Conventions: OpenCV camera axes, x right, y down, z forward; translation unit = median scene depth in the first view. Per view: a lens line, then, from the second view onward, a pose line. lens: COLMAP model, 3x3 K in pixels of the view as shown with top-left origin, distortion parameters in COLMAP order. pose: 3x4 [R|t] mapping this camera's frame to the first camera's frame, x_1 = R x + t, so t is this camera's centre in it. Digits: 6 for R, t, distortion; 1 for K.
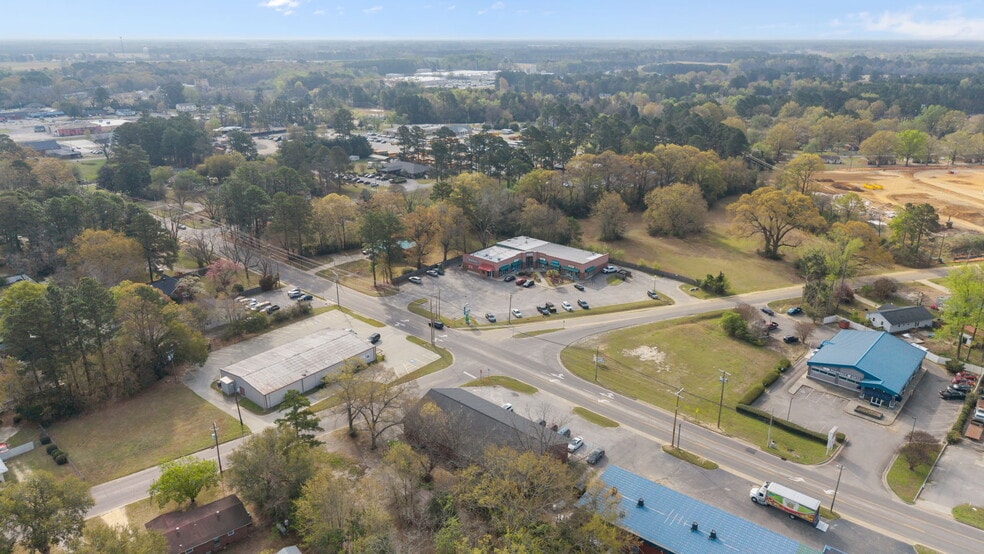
lens RADIAL K [[657.3, 0, 488.9], [0, 657.3, 273.2], [0, 0, 1]] dist [0.002343, -0.010124]
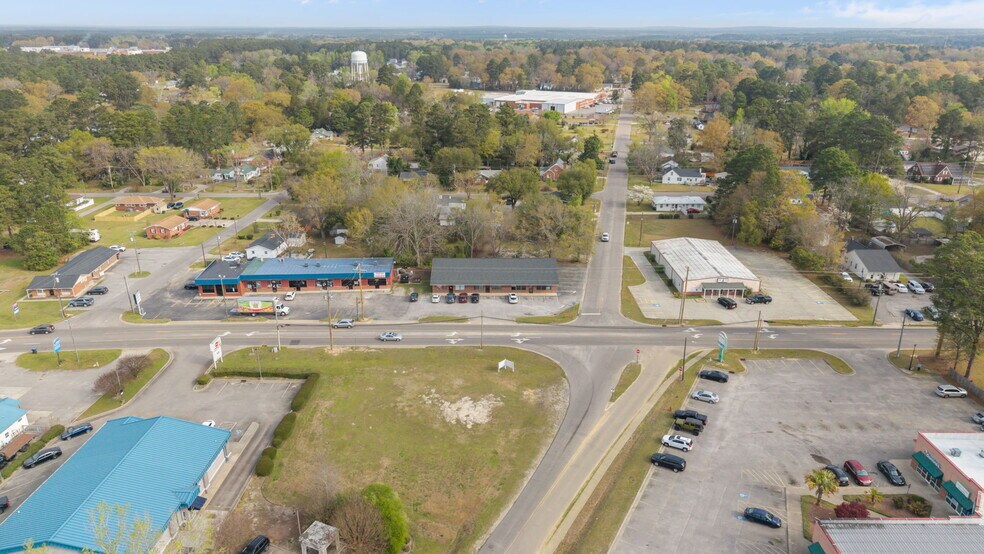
lens RADIAL K [[657.3, 0, 493.1], [0, 657.3, 271.6], [0, 0, 1]] dist [0.002343, -0.010124]
pose [[-0.748109, 0.231662, -0.621824, 0.614977], [-0.224014, 0.793901, 0.565278, -0.371397], [0.624620, 0.562187, -0.542029, 1.330881]]
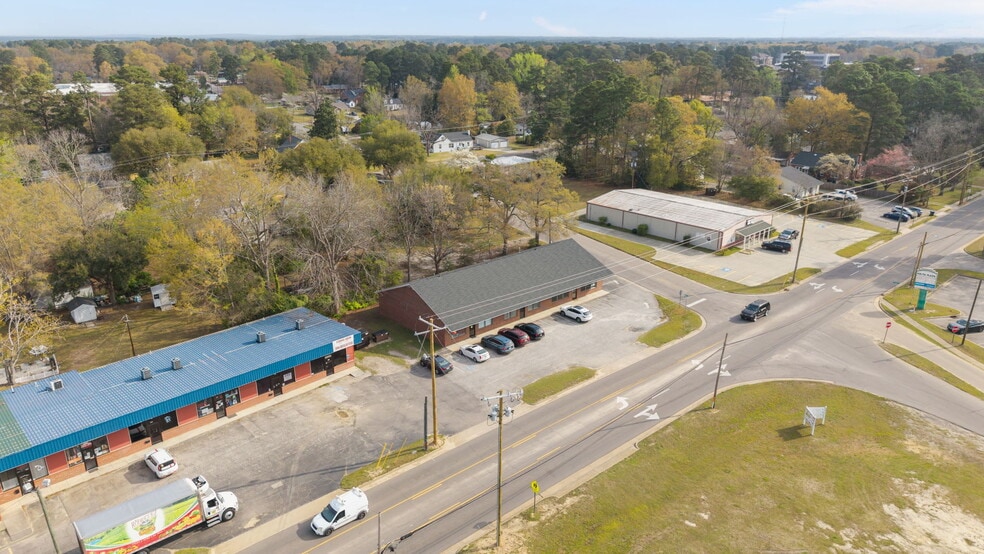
lens RADIAL K [[657.3, 0, 485.5], [0, 657.3, 300.0], [0, 0, 1]] dist [0.002343, -0.010124]
pose [[-0.135098, 0.371881, -0.918397, 0.525682], [-0.331001, 0.856706, 0.395591, -0.019221], [0.933910, 0.357434, 0.007354, 0.784696]]
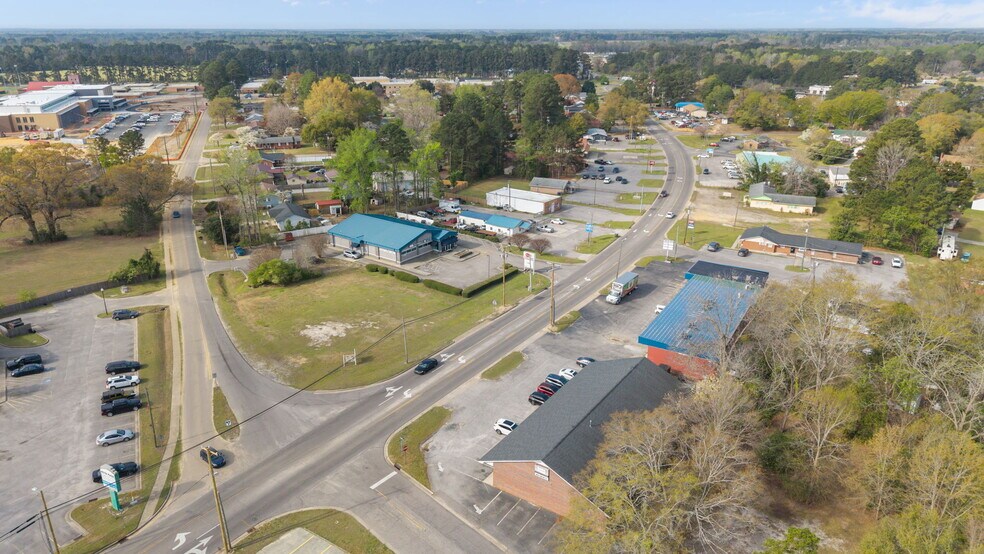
lens RADIAL K [[657.3, 0, 499.0], [0, 657.3, 275.4], [0, 0, 1]] dist [0.002343, -0.010124]
pose [[-0.134793, -0.344069, 0.929219, -0.449945], [0.329184, 0.868965, 0.369510, -0.140670], [-0.934595, 0.355692, -0.003869, 0.827827]]
